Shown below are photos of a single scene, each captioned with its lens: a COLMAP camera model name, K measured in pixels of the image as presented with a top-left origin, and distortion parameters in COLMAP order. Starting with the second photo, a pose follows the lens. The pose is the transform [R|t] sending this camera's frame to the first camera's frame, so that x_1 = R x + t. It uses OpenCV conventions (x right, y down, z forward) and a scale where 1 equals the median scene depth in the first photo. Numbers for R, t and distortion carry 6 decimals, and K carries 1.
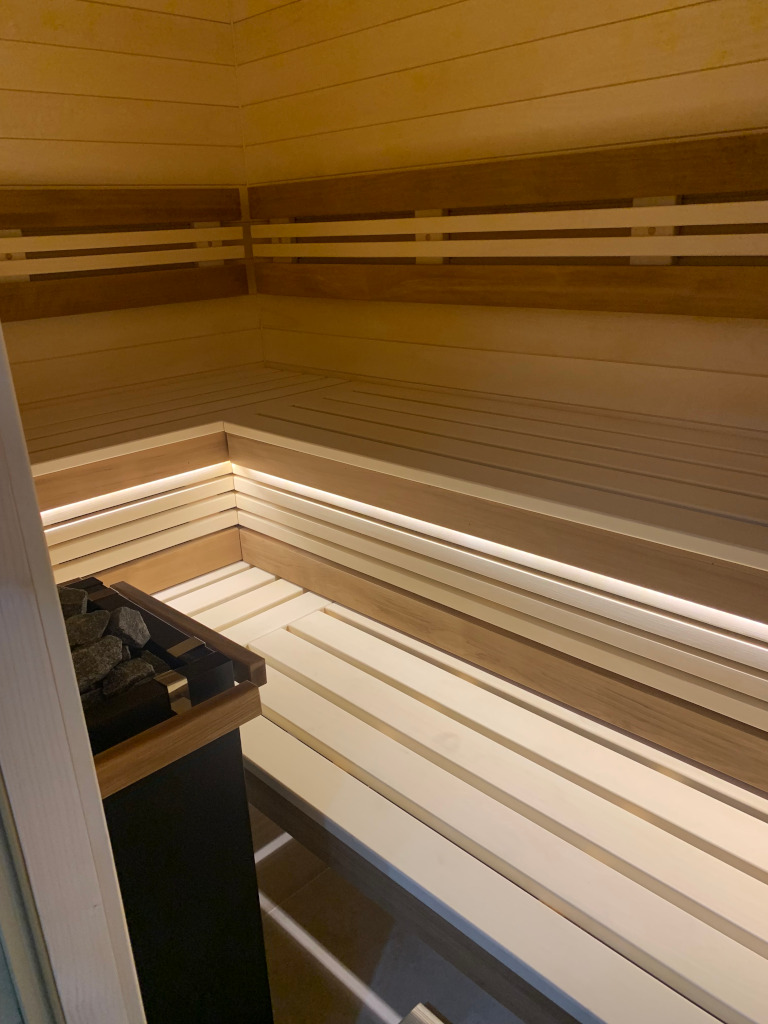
lens RADIAL K [[788.0, 0, 384.0], [0, 788.0, 512.0], [0, 0, 1]] dist [0.003172, -0.002041]
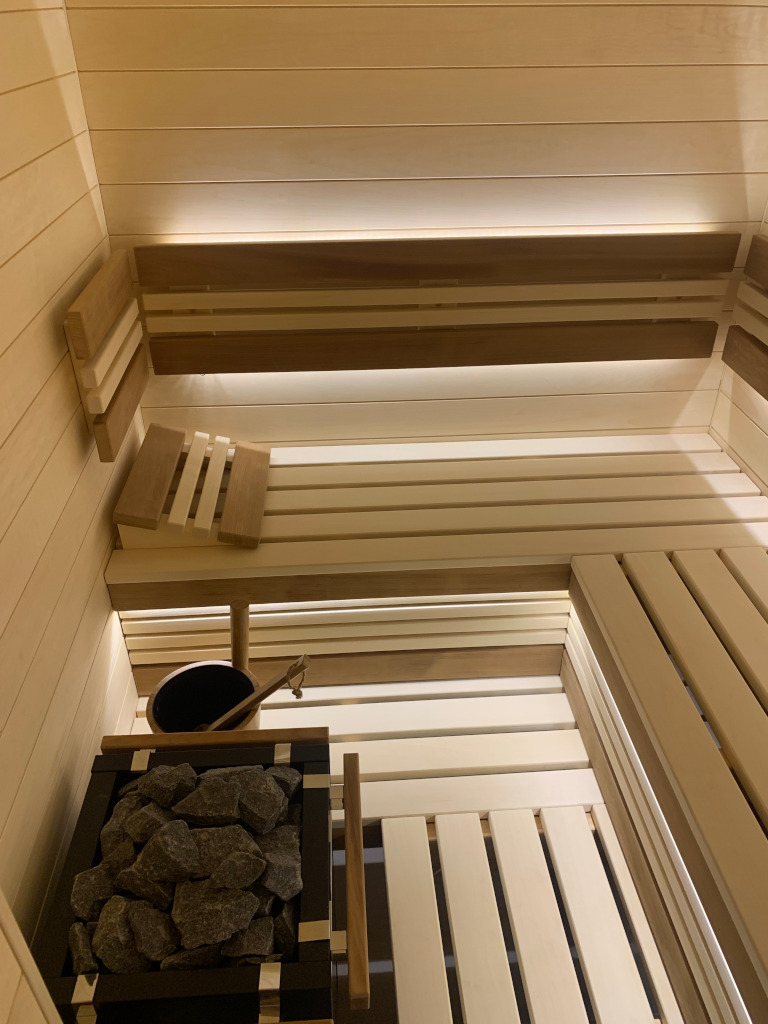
lens RADIAL K [[788.0, 0, 384.0], [0, 788.0, 512.0], [0, 0, 1]] dist [0.003172, -0.002041]
pose [[0.756894, 0.392126, -0.522829, 0.077301], [-0.255553, 0.913882, 0.315456, -0.369983], [0.601502, -0.105156, 0.791920, 0.160505]]
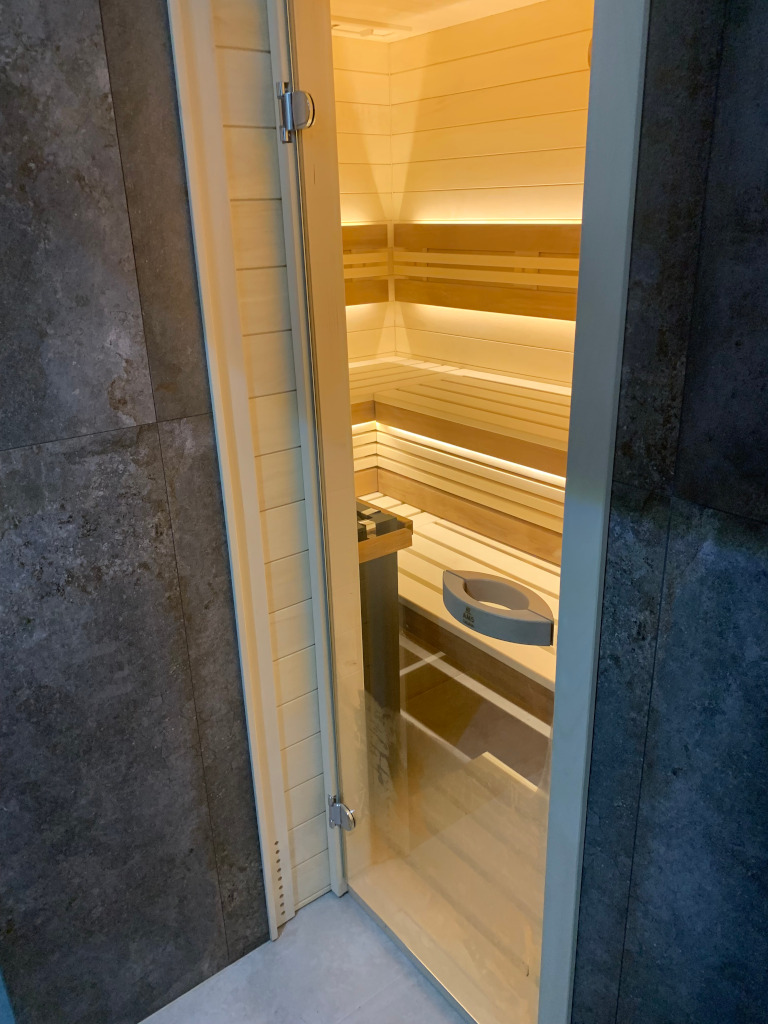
lens RADIAL K [[788.0, 0, 384.0], [0, 788.0, 512.0], [0, 0, 1]] dist [0.003172, -0.002041]
pose [[0.991946, 0.063325, -0.109694, -0.009983], [-0.061410, 0.997897, 0.020747, 0.070053], [0.110777, -0.013843, 0.993749, -0.432708]]
